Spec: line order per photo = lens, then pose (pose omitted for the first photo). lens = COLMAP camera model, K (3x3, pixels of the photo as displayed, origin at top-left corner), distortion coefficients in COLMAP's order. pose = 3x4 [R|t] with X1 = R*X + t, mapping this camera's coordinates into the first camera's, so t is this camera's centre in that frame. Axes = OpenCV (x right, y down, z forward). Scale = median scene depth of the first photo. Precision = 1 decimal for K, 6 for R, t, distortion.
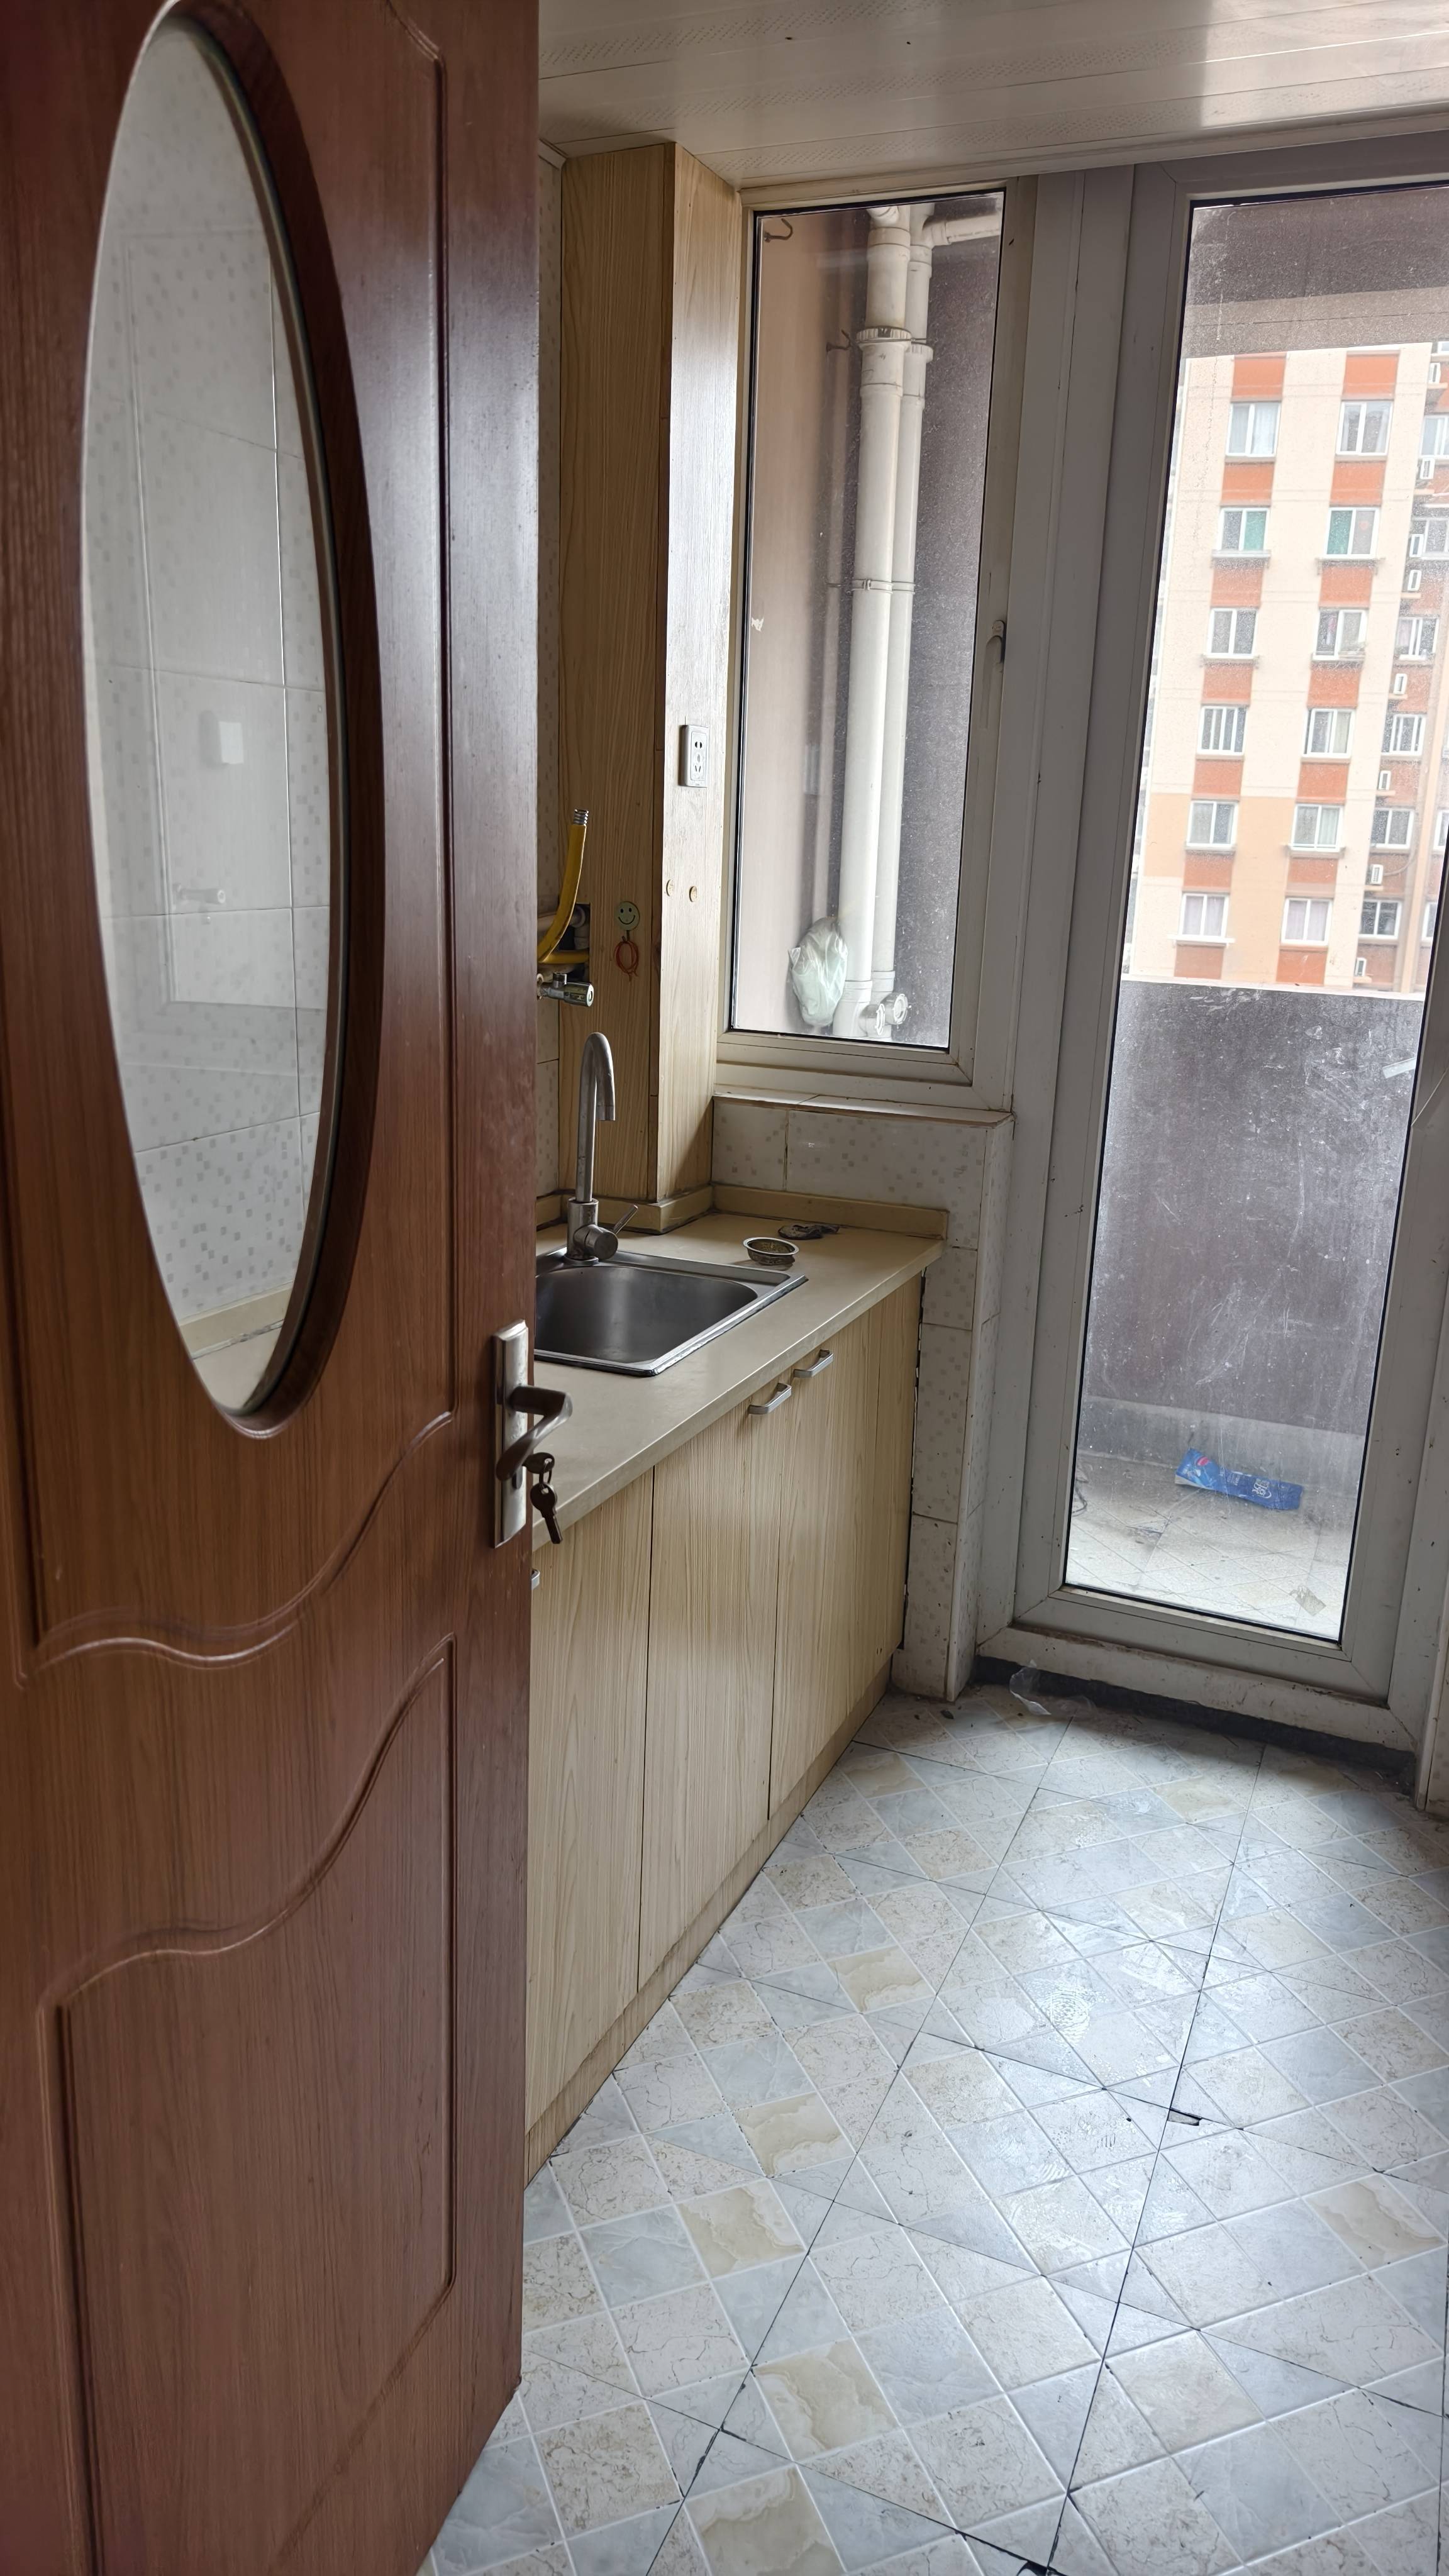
lens RADIAL K [[1738.6, 0, 738.9], [0, 1738.6, 1260.1], [0, 0, 1]] dist [0.038800, -0.024721]
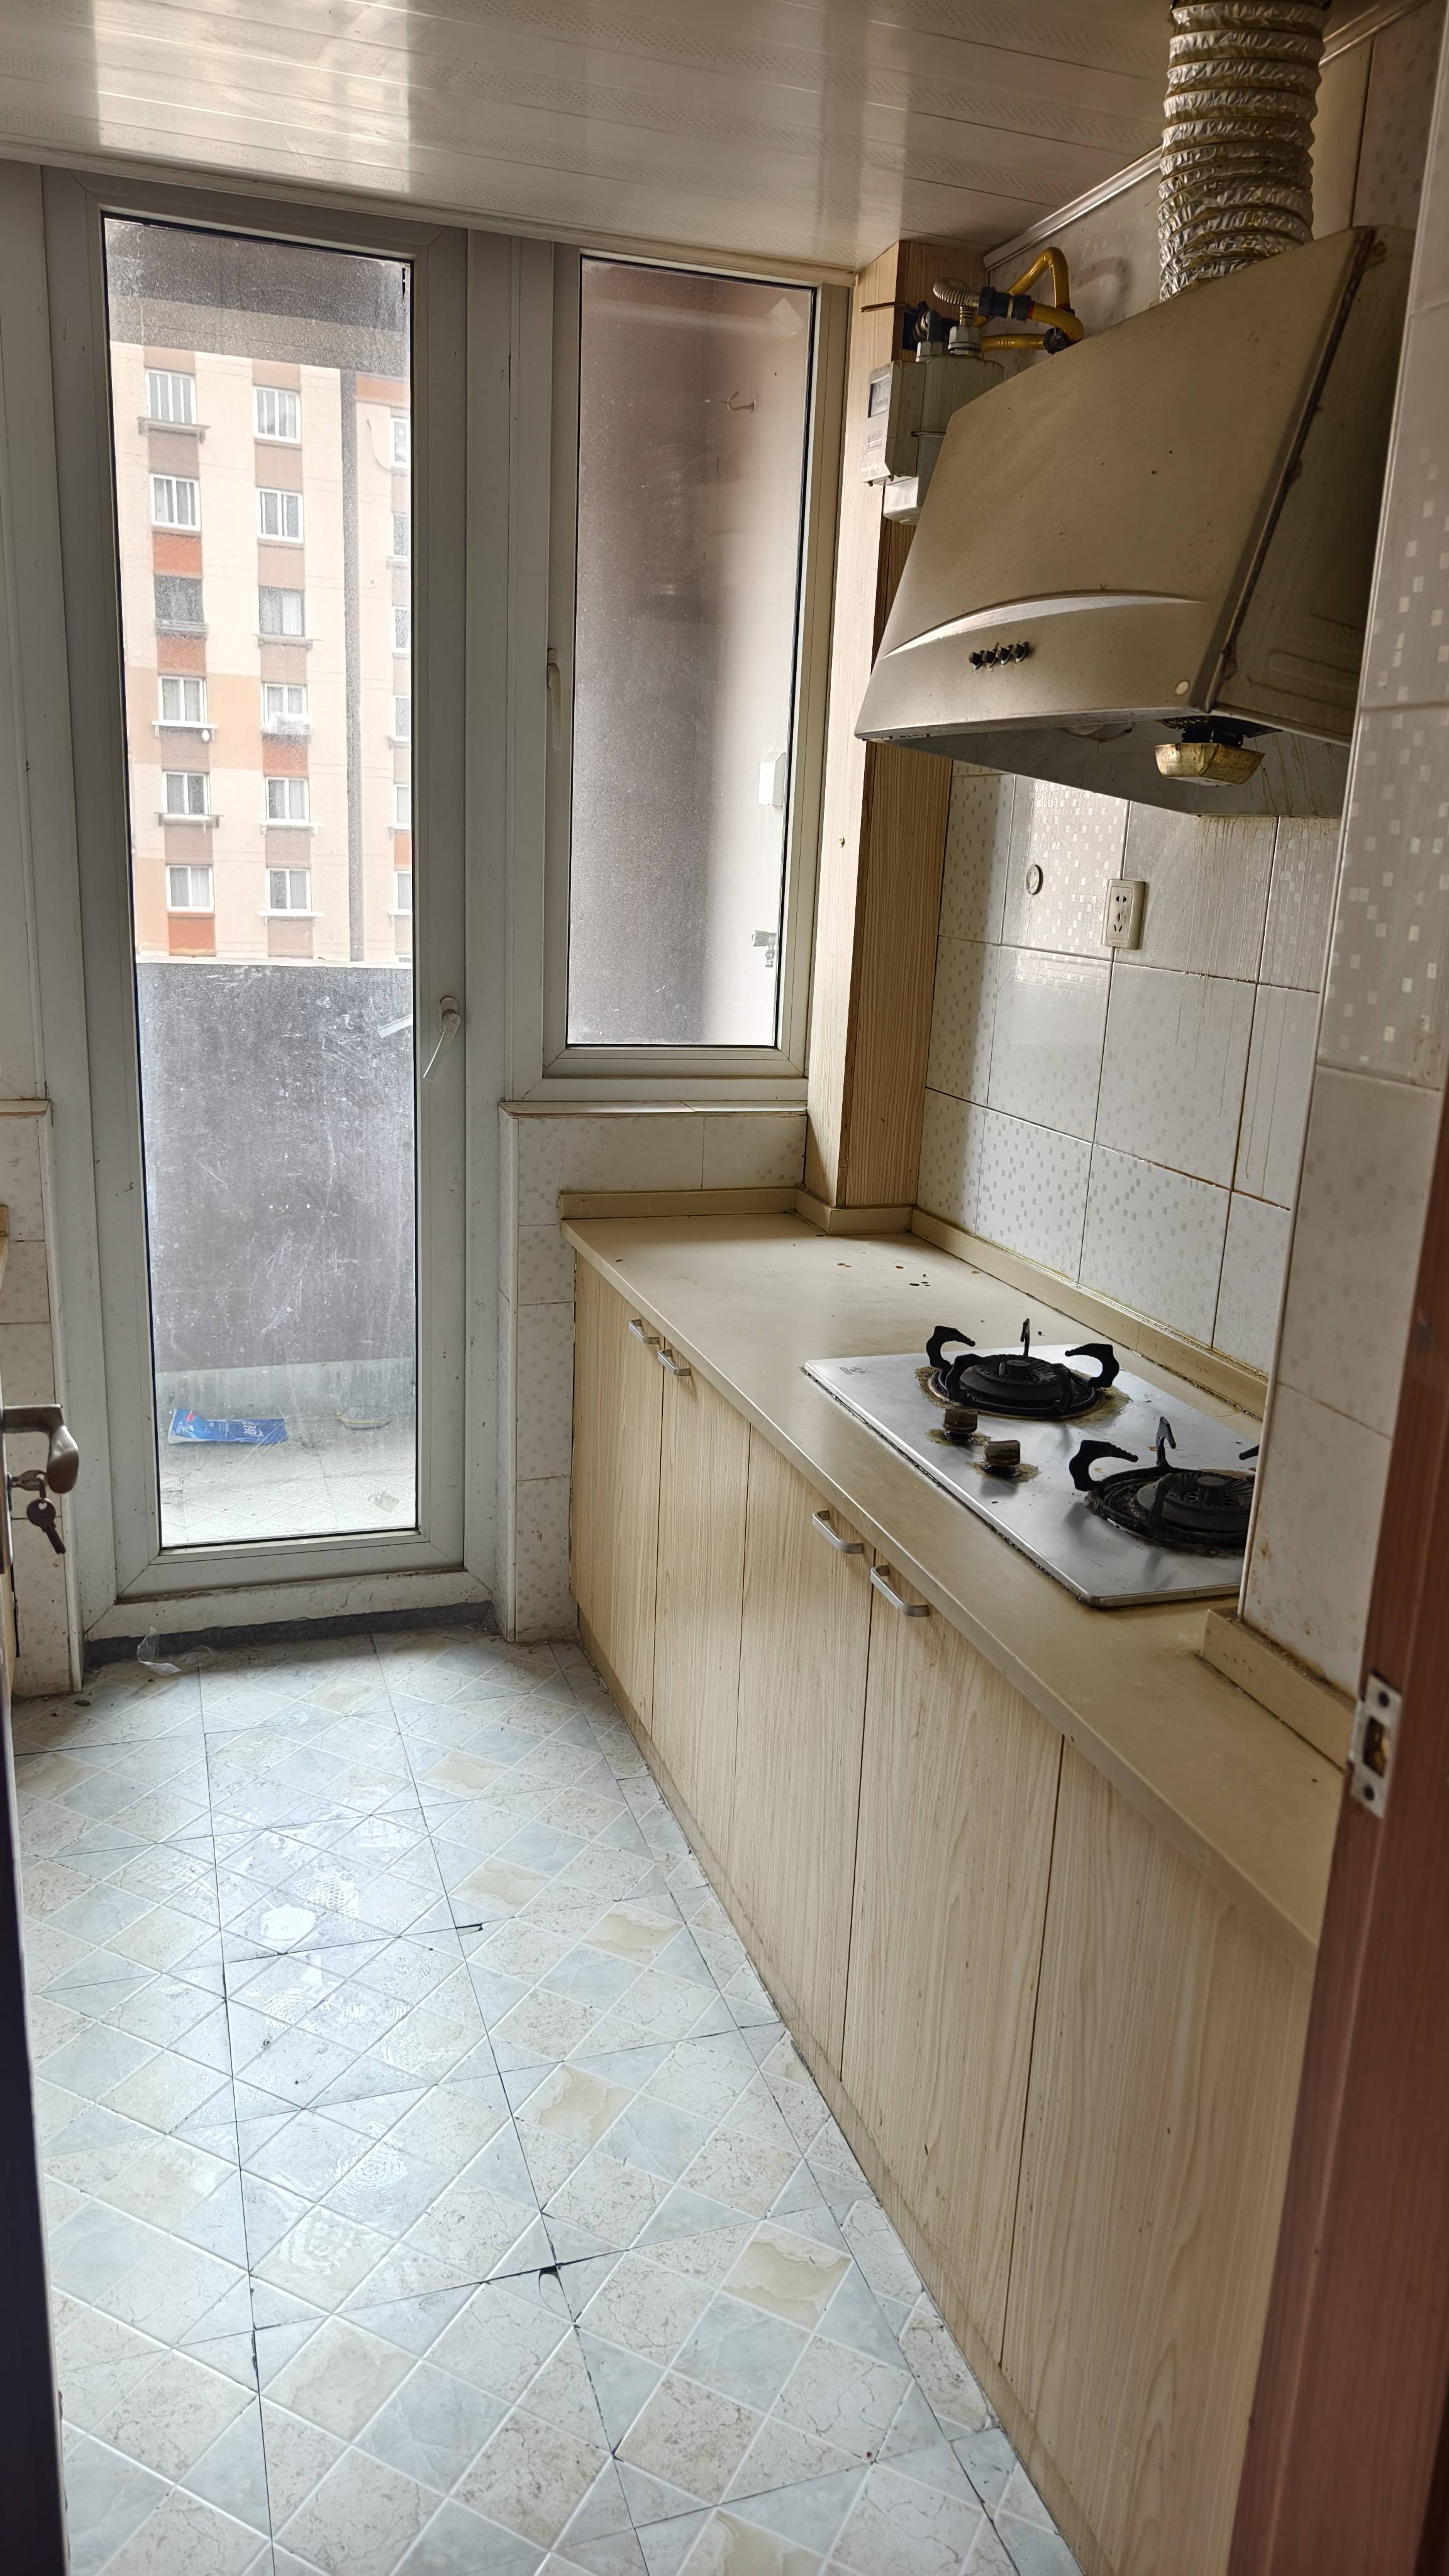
lens RADIAL K [[1738.6, 0, 721.6], [0, 1738.6, 1286.6], [0, 0, 1]] dist [0.038800, -0.024721]
pose [[0.756552, -0.171202, 0.631125, -0.191597], [0.147574, 0.984923, 0.090272, -0.012286], [-0.637064, 0.024843, 0.770411, -0.017258]]
